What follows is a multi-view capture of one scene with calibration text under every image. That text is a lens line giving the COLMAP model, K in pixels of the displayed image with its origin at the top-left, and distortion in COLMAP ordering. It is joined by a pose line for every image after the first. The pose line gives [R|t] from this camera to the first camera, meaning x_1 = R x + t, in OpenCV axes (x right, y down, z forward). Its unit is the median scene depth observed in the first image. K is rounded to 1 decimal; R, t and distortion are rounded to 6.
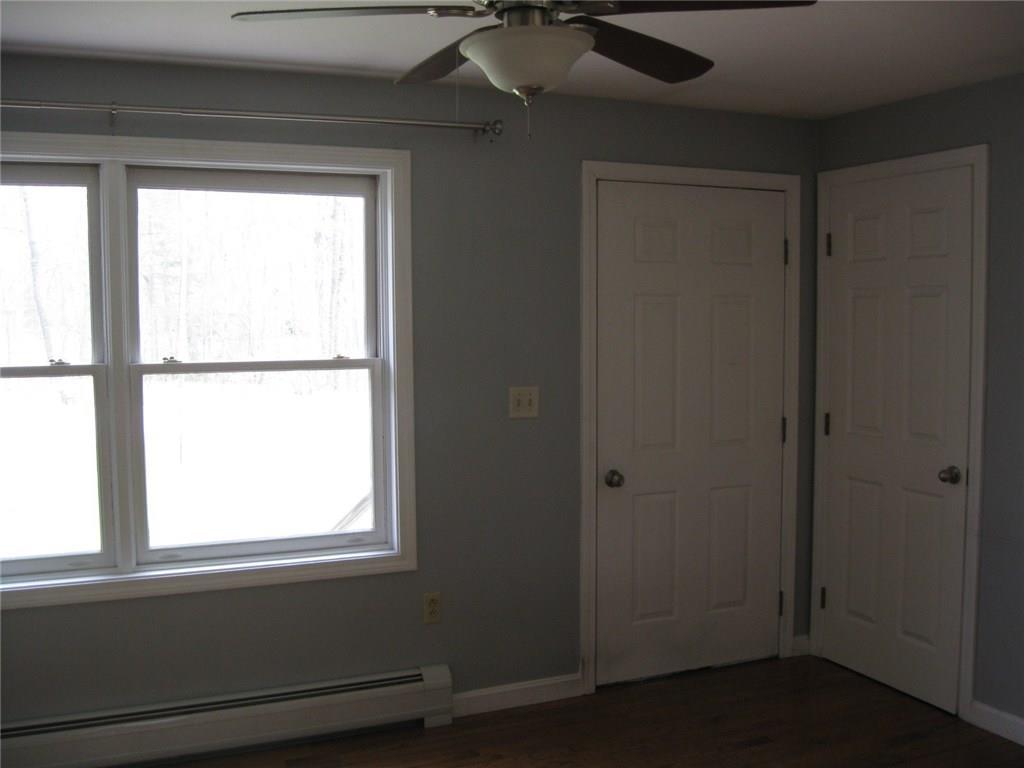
lens RADIAL K [[1047.4, 0, 512.0], [0, 1047.4, 384.0], [0, 0, 1]] dist [-0.126084, 0.049705]
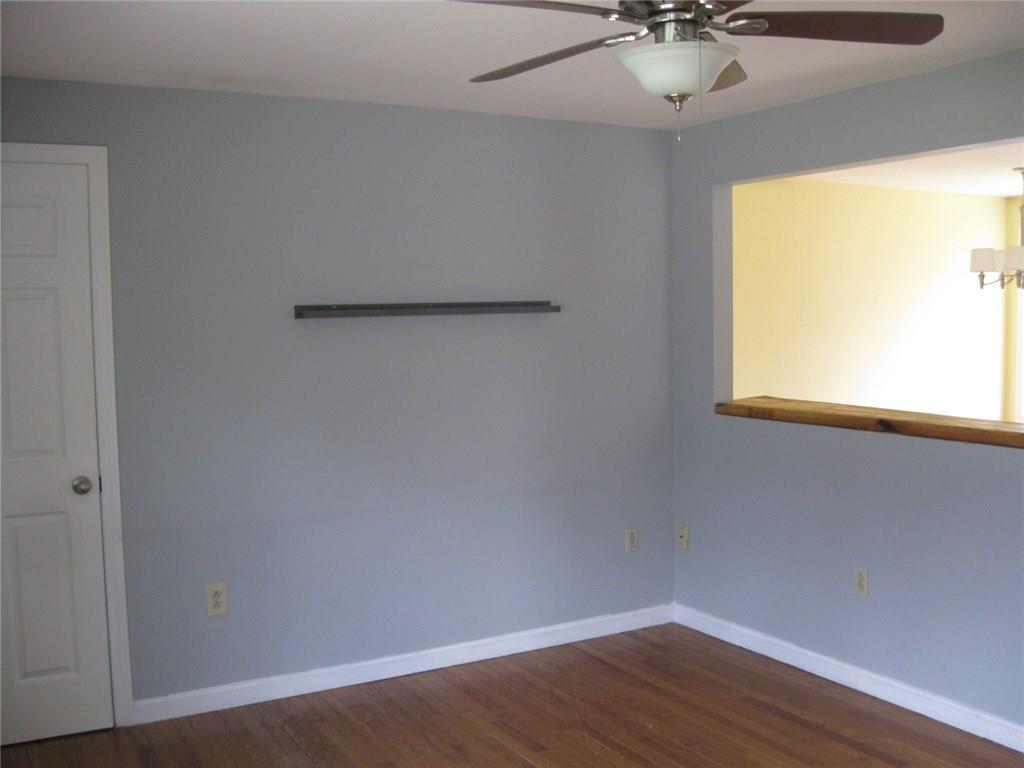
lens RADIAL K [[1047.4, 0, 512.0], [0, 1047.4, 384.0], [0, 0, 1]] dist [-0.126084, 0.049705]
pose [[-0.096779, -0.059179, 0.993545, -0.566351], [0.094718, 0.993153, 0.068382, -0.033385], [-0.990789, 0.100725, -0.090511, 0.691190]]
